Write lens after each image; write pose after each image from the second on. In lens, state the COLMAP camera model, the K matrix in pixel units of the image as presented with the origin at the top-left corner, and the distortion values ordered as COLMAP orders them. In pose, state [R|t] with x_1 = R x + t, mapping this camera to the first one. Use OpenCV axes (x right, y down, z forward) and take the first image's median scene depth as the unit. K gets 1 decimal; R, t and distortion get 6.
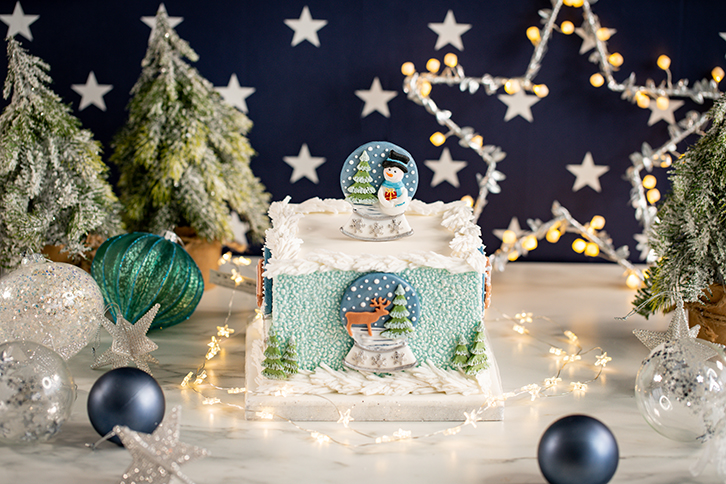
lens RADIAL K [[3281.5, 0, 363.0], [0, 3281.5, 242.0], [0, 0, 1]] dist [-1.011932, 3.708060]
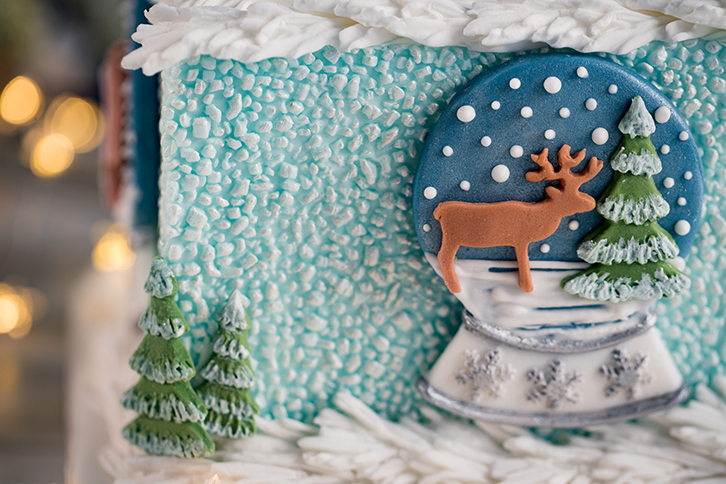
lens RADIAL K [[3281.5, 0, 363.0], [0, 3281.5, 242.0], [0, 0, 1]] dist [-1.011932, 3.708060]
pose [[0.999077, -0.007967, 0.042202, -0.022456], [0.008757, 0.999790, -0.018548, 0.029452], [-0.042045, 0.018901, 0.998937, 0.732326]]
